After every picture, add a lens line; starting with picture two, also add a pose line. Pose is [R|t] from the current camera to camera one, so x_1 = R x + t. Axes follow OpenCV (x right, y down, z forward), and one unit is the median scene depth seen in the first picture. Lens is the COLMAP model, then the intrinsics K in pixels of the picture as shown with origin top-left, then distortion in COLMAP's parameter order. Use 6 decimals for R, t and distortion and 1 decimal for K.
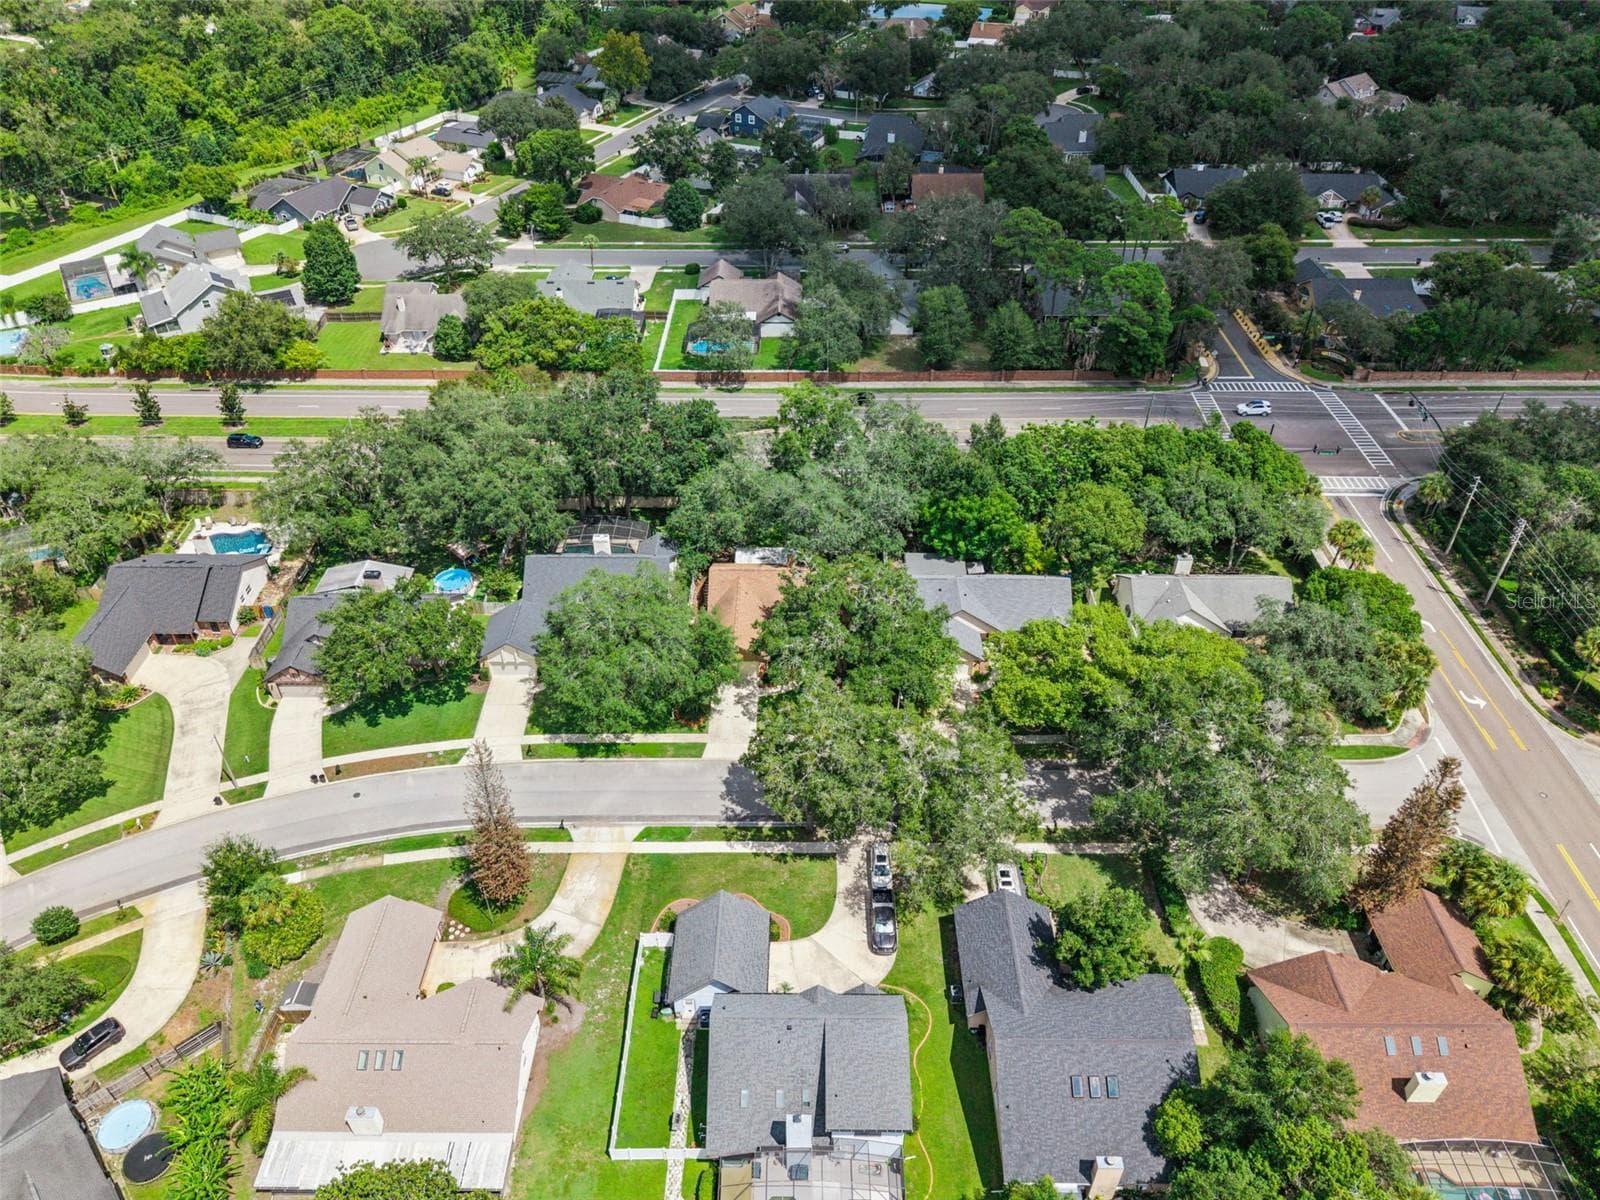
lens RADIAL K [[1073.0, 0, 800.0], [0, 1073.0, 600.0], [0, 0, 1]] dist [0.002561, -0.007963]
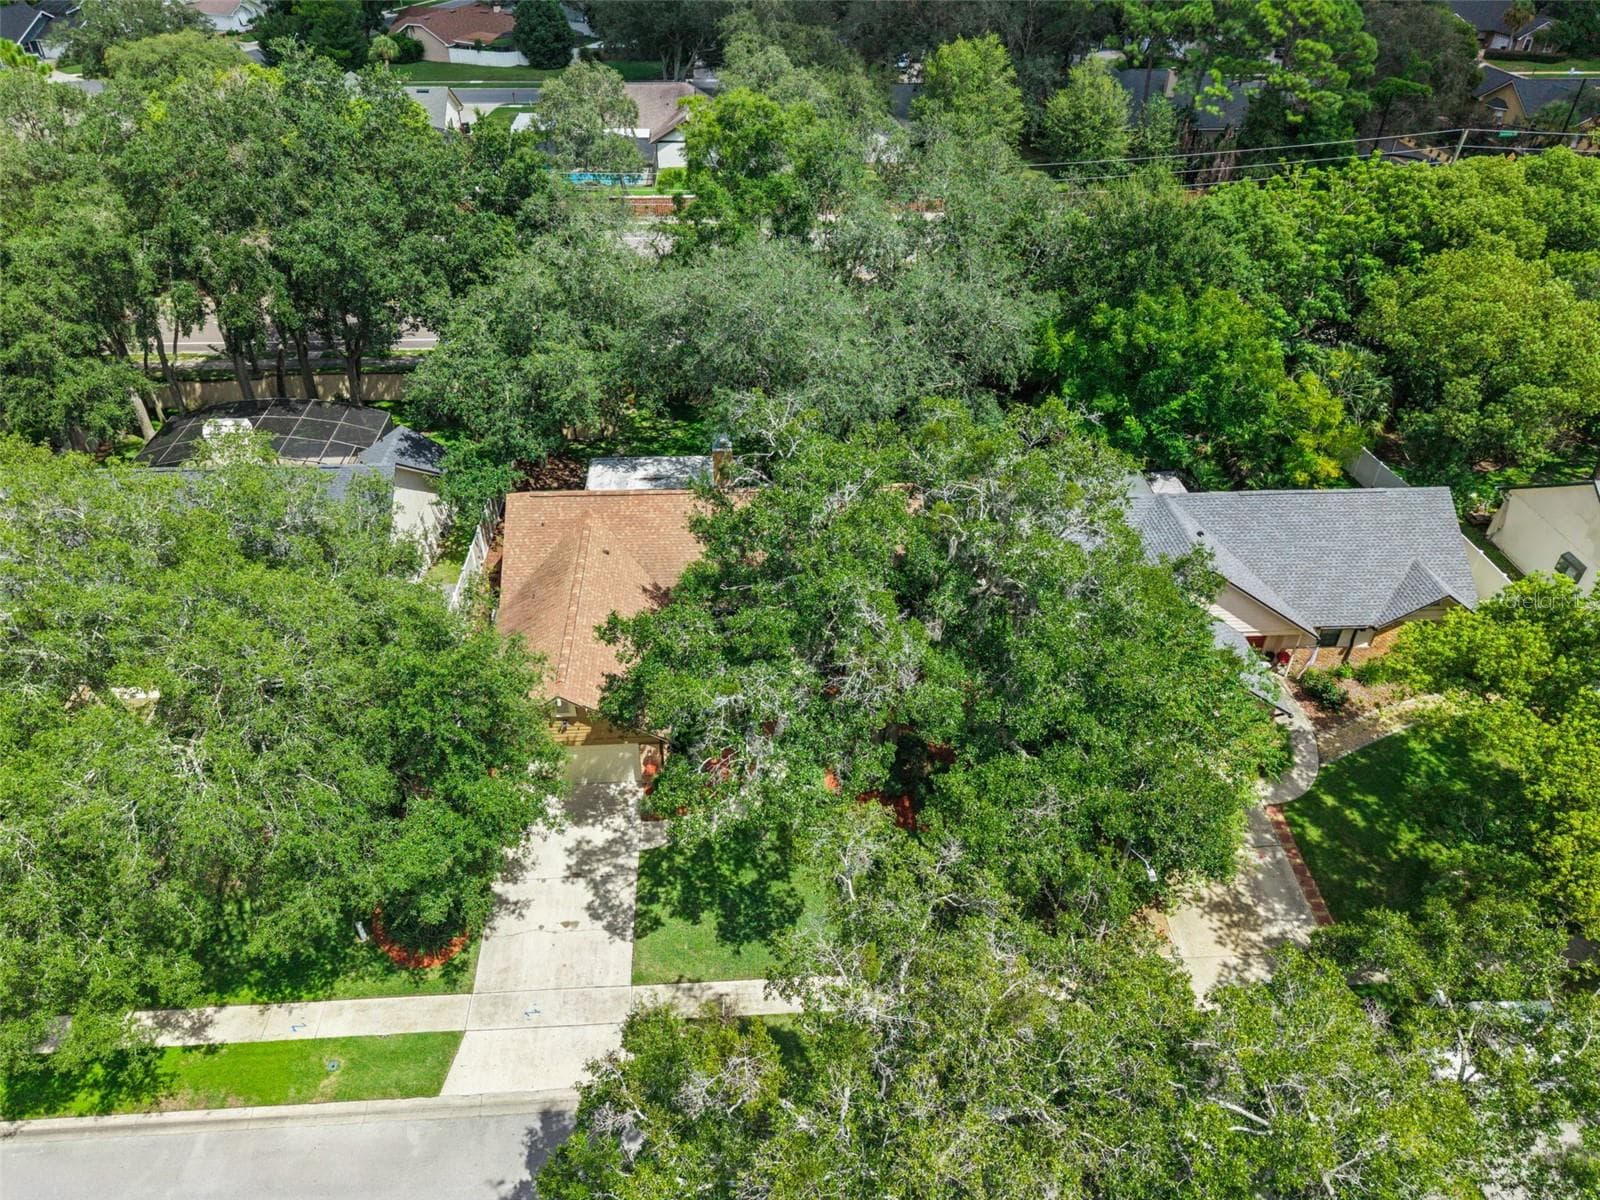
lens RADIAL K [[1073.0, 0, 800.0], [0, 1073.0, 600.0], [0, 0, 1]] dist [0.002561, -0.007963]
pose [[0.997235, -0.035628, 0.065218, -0.008377], [0.037037, 0.999103, -0.020525, 0.021607], [-0.064428, 0.022884, 0.997660, 0.663643]]
